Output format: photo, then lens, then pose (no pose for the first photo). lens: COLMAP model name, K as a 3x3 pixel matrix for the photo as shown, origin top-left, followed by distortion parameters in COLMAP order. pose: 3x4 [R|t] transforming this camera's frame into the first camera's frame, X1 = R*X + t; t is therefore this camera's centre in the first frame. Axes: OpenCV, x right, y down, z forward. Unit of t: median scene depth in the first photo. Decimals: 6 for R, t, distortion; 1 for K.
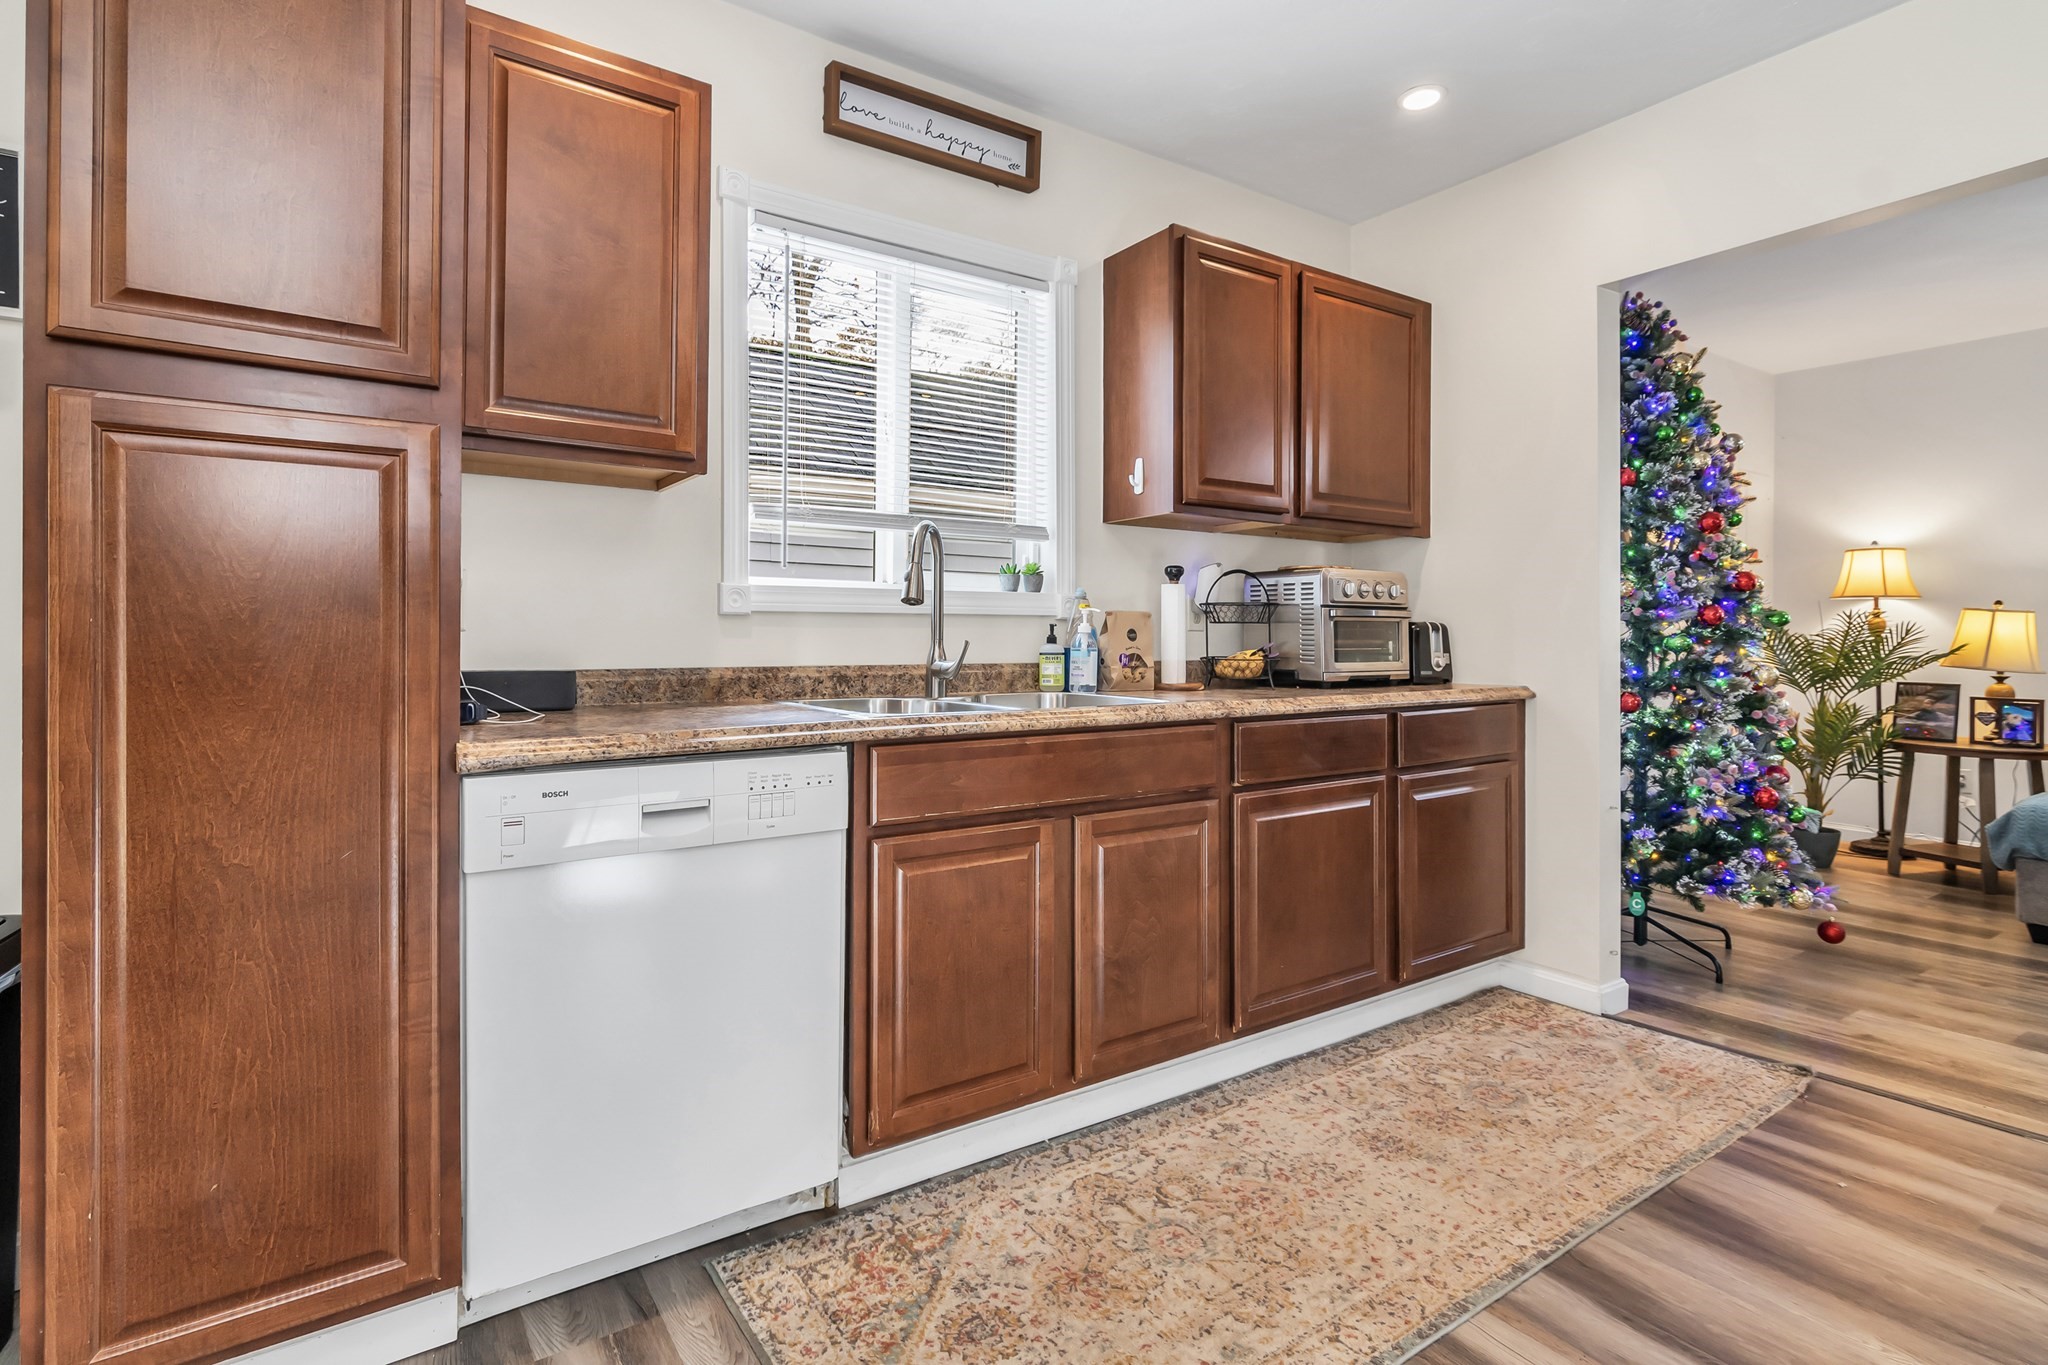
lens RADIAL K [[1007.7, 0, 1022.0], [0, 1007.7, 644.3], [0, 0, 1]] dist [0.000770, -0.000057]
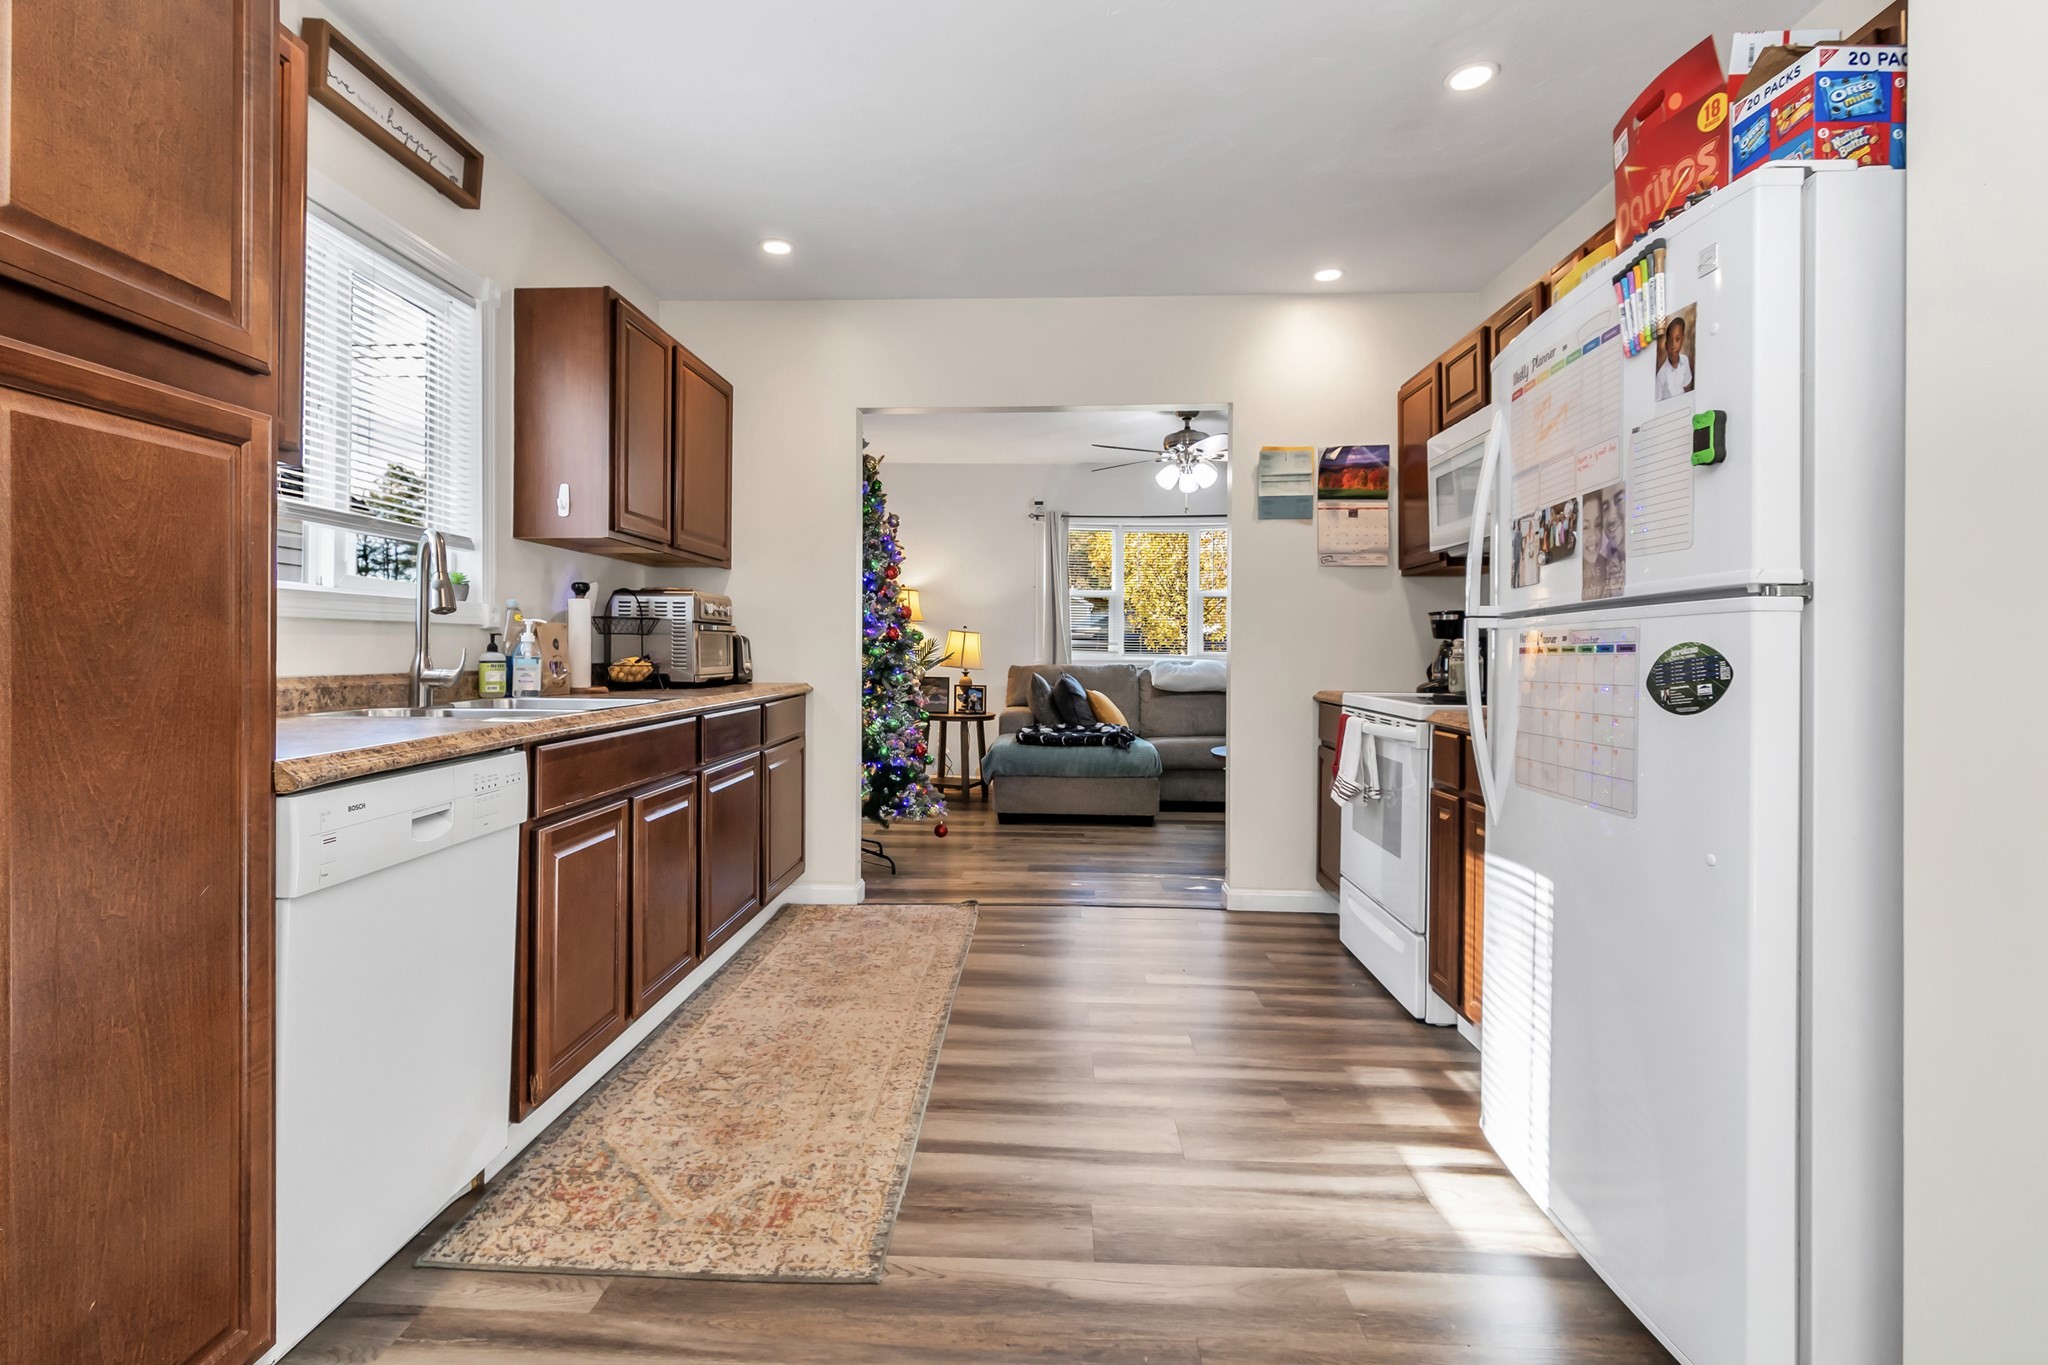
lens RADIAL K [[1017.7, 0, 1002.6], [0, 1017.7, 661.4], [0, 0, 1]] dist [-0.000199, 0.000820]
pose [[0.591607, -0.006254, 0.806202, -0.624861], [-0.002079, 0.999955, 0.009283, -0.002024], [-0.806224, -0.007168, 0.591567, -0.061075]]
